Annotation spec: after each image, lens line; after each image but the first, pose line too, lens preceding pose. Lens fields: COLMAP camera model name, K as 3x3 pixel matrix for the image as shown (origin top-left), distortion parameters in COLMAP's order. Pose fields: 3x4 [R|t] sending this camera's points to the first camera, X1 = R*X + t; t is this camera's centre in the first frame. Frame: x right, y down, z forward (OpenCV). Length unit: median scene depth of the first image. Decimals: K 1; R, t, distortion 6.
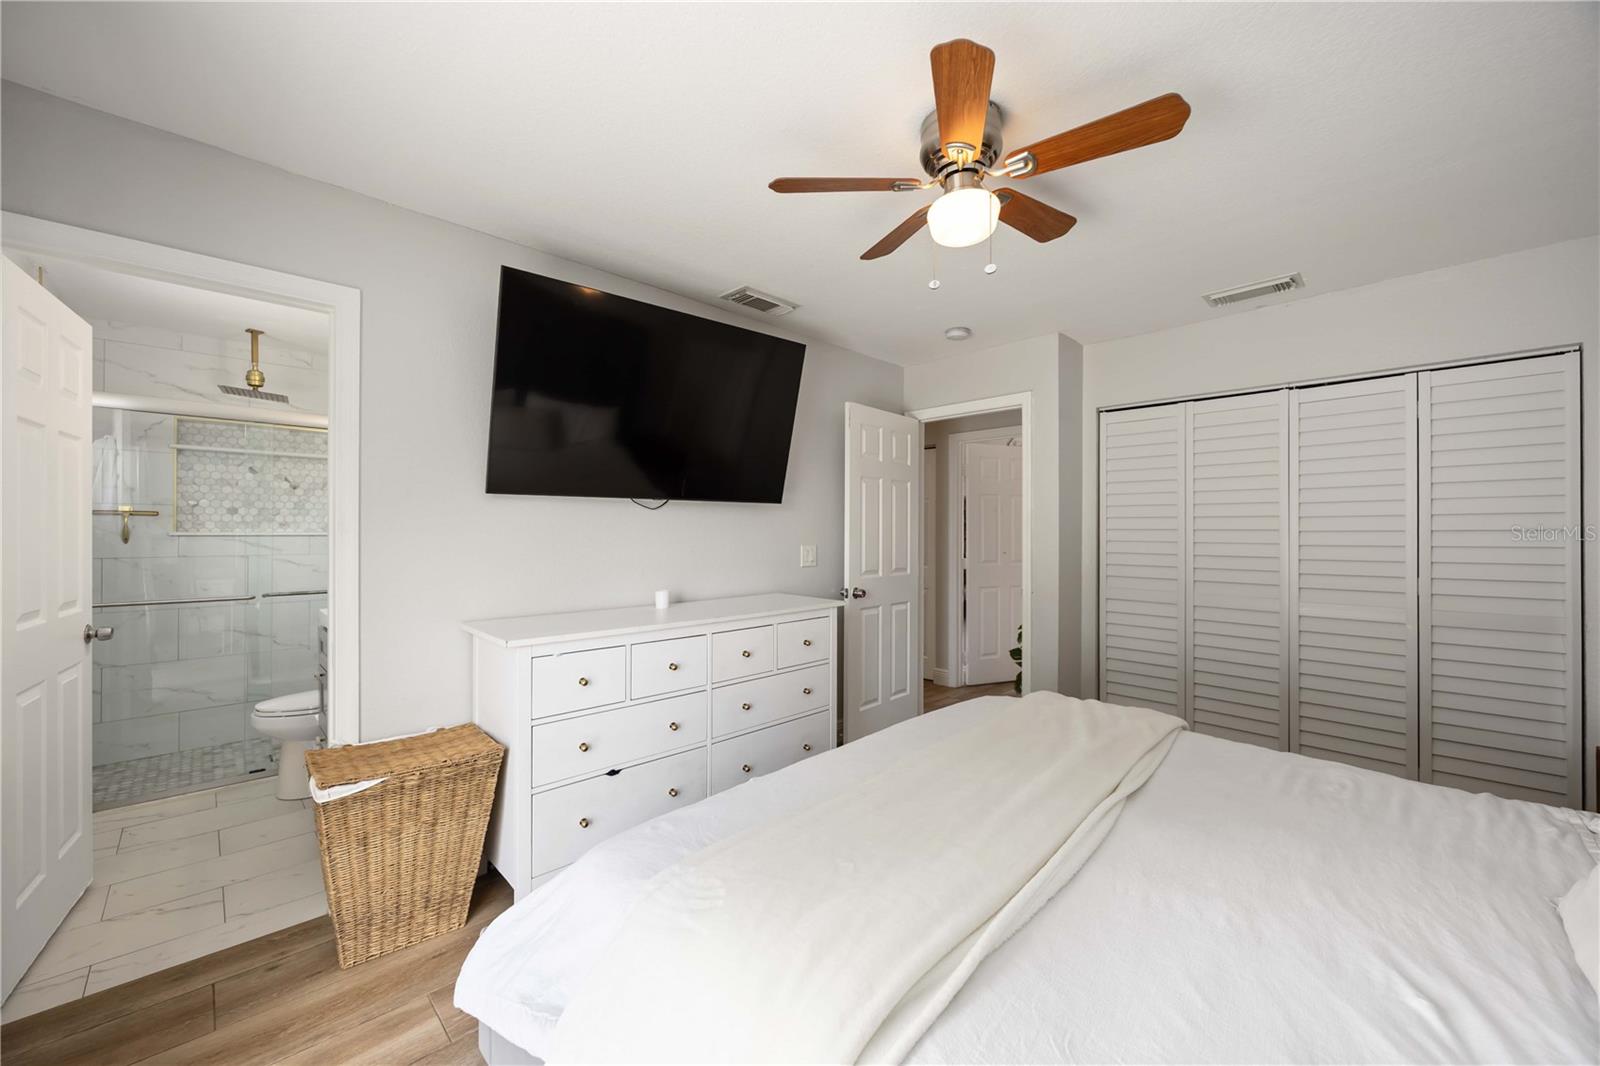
lens RADIAL K [[614.1, 0, 798.3], [0, 614.1, 535.6], [0, 0, 1]] dist [-0.001644, -0.000222]
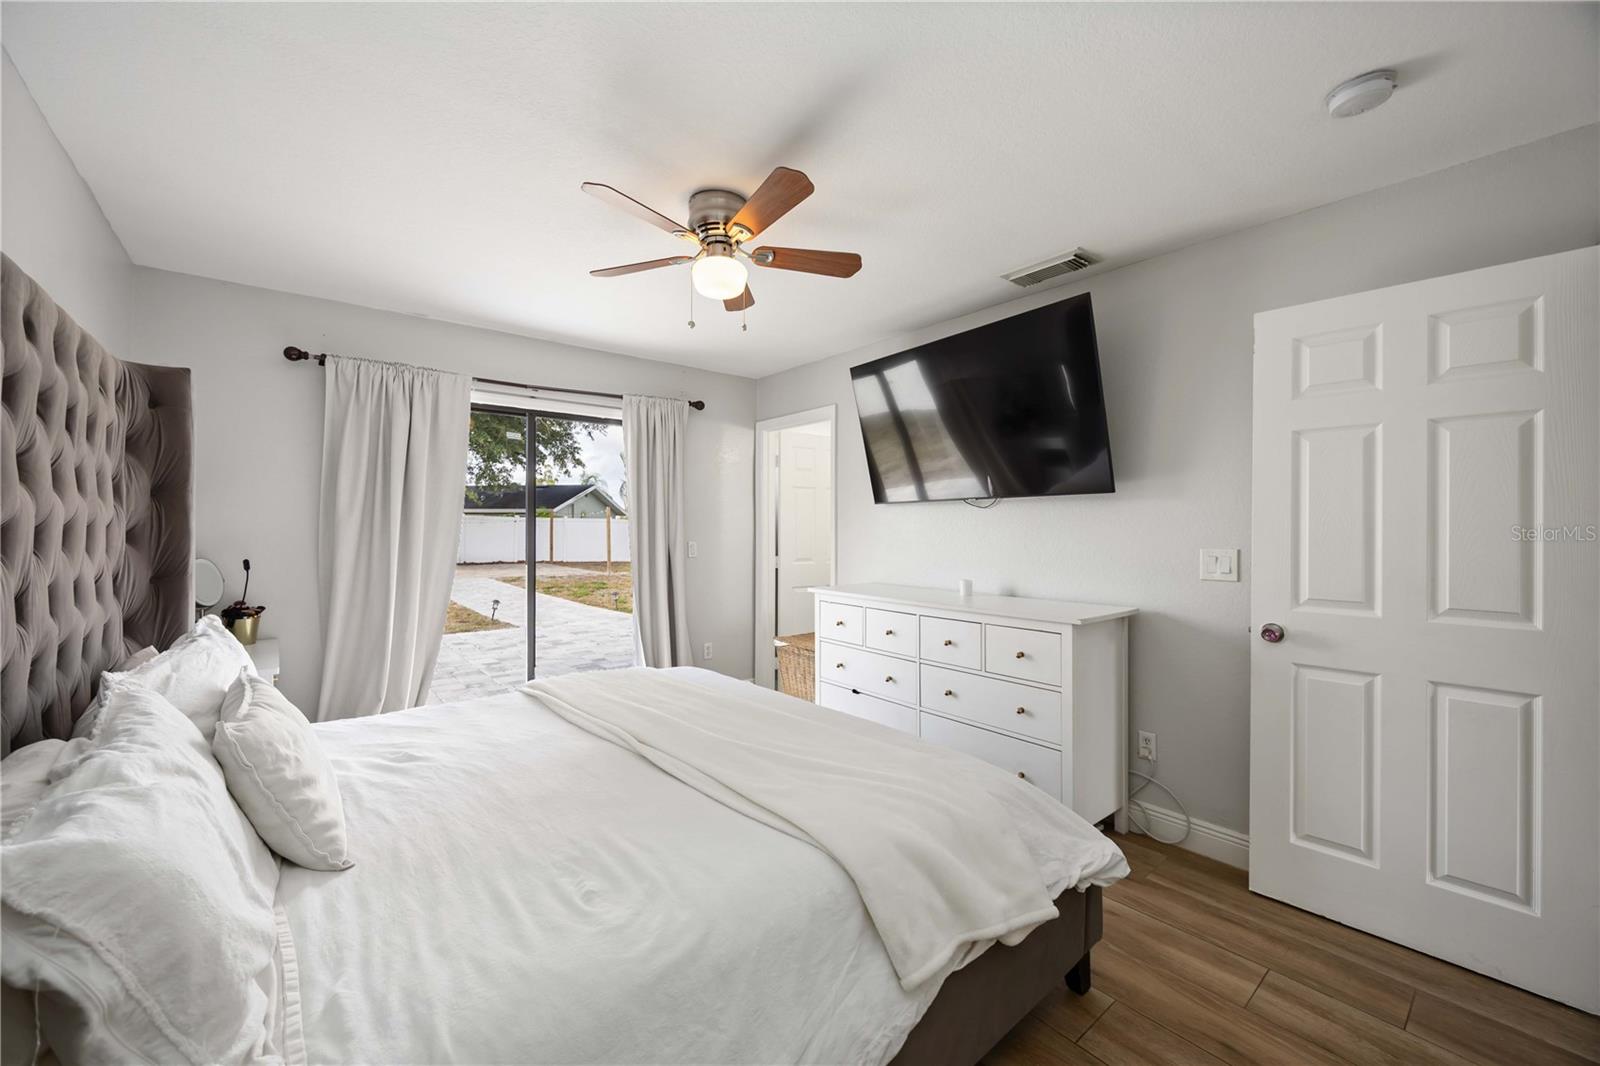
lens RADIAL K [[614.1, 0, 798.3], [0, 614.1, 535.6], [0, 0, 1]] dist [-0.001644, -0.000222]
pose [[-0.076125, 0.009547, -0.997053, 1.080720], [-0.012202, 0.999870, 0.010506, -0.000267], [0.997024, 0.012966, -0.075998, 0.897031]]
